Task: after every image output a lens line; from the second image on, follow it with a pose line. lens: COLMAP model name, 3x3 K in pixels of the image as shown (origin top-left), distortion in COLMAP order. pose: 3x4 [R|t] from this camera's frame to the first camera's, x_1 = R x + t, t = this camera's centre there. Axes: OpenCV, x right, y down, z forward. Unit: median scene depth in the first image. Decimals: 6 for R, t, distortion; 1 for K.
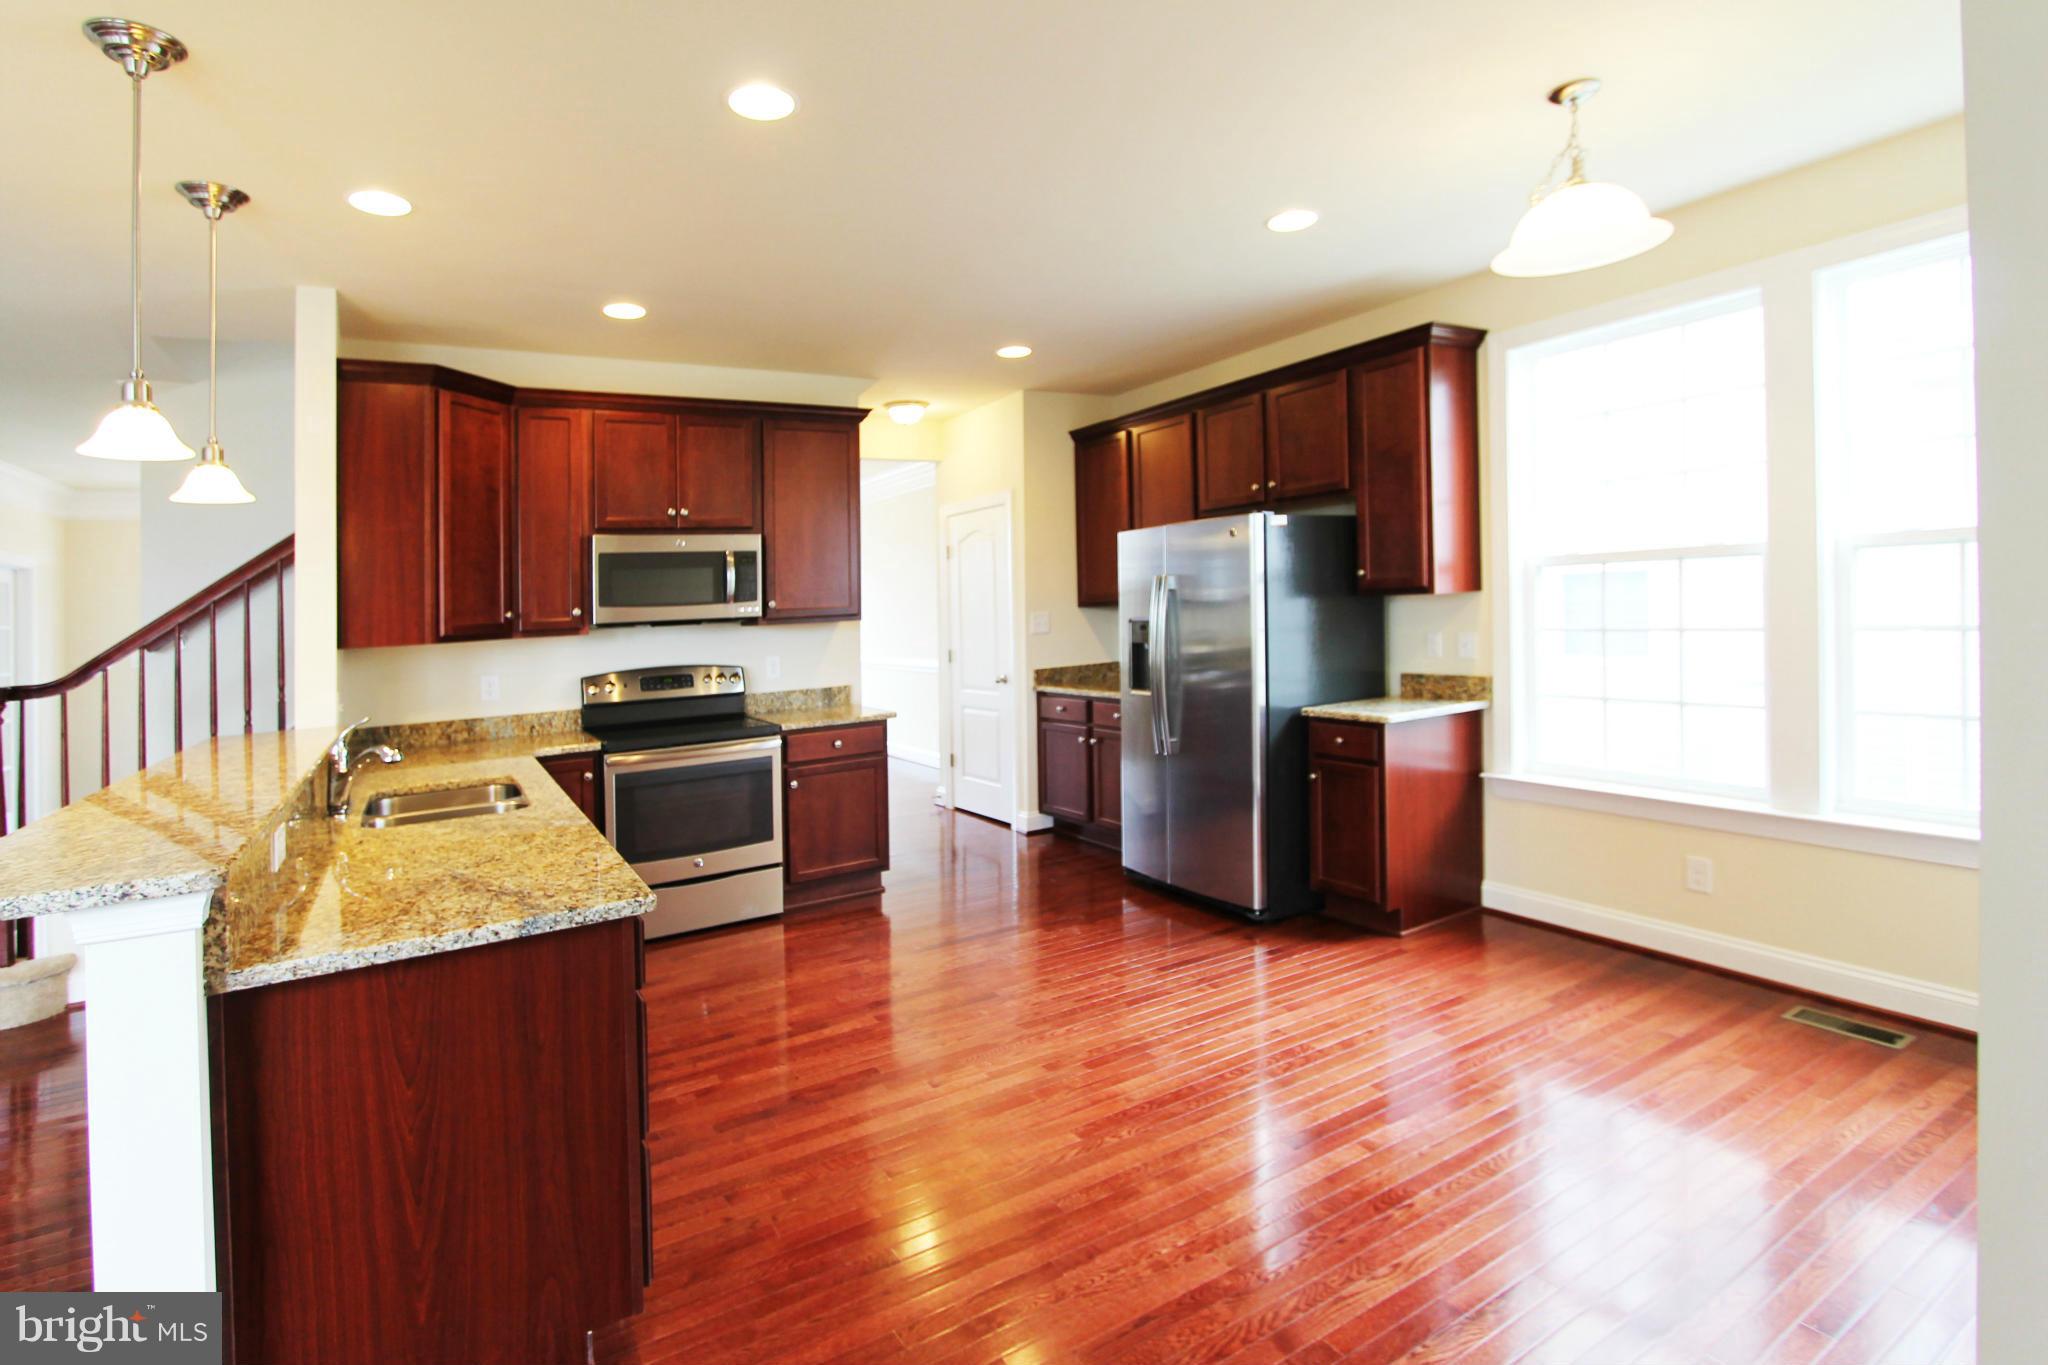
lens RADIAL K [[986.0, 0, 972.1], [0, 986.0, 668.1], [0, 0, 1]] dist [-0.000084, 0.000174]
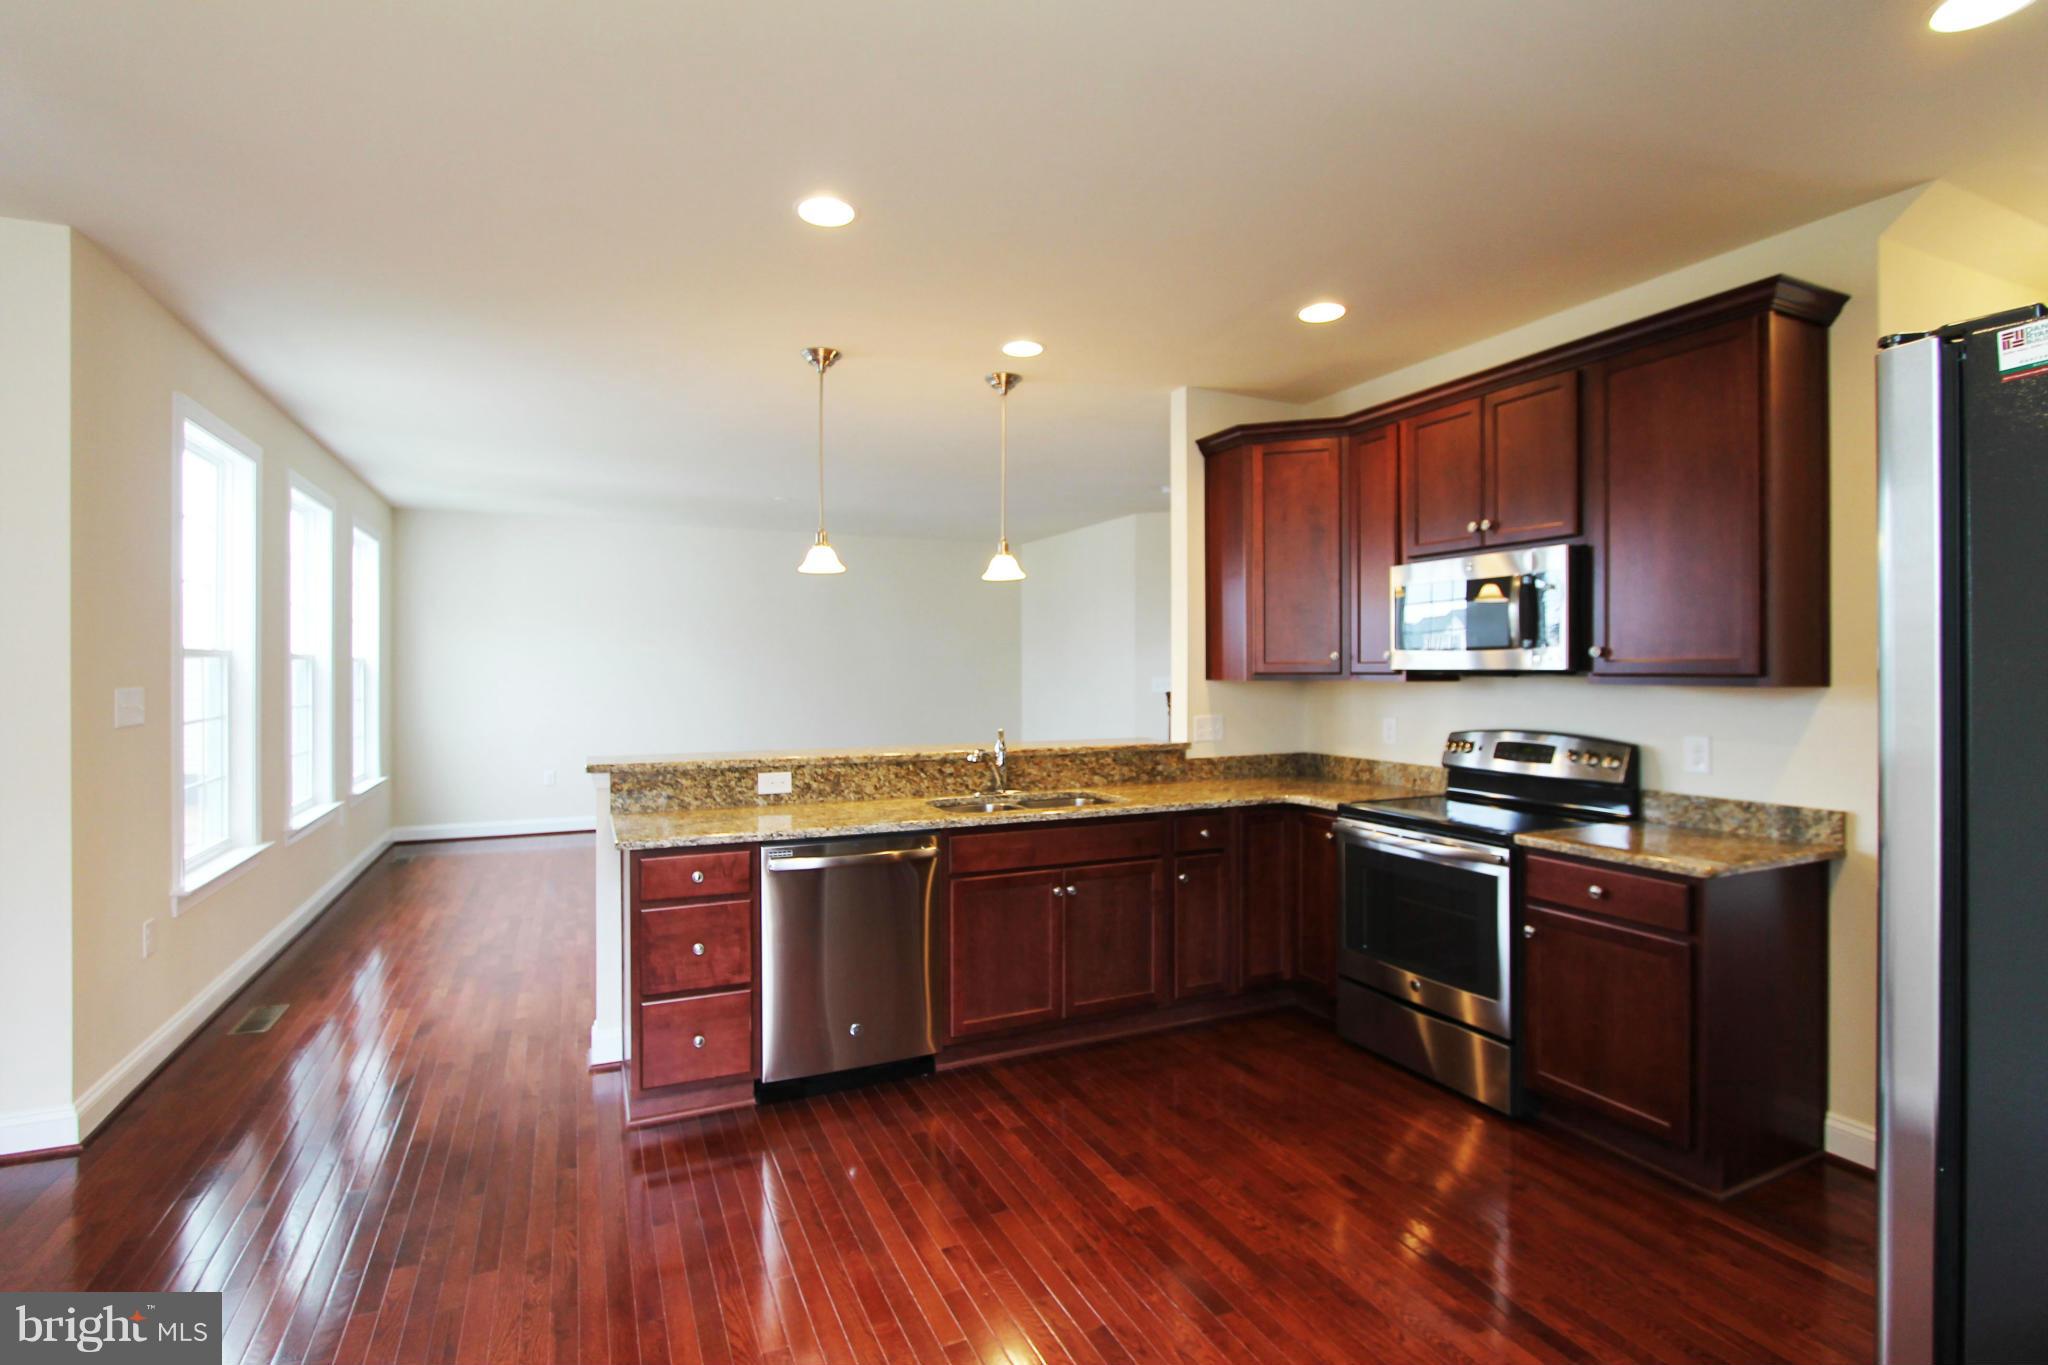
lens RADIAL K [[986.0, 0, 972.1], [0, 986.0, 668.1], [0, 0, 1]] dist [-0.000084, 0.000174]
pose [[-0.086857, 0.047938, -0.995067, 0.489274], [-0.057250, 0.996951, 0.053026, -0.067719], [0.994574, 0.061573, -0.083847, 0.683067]]
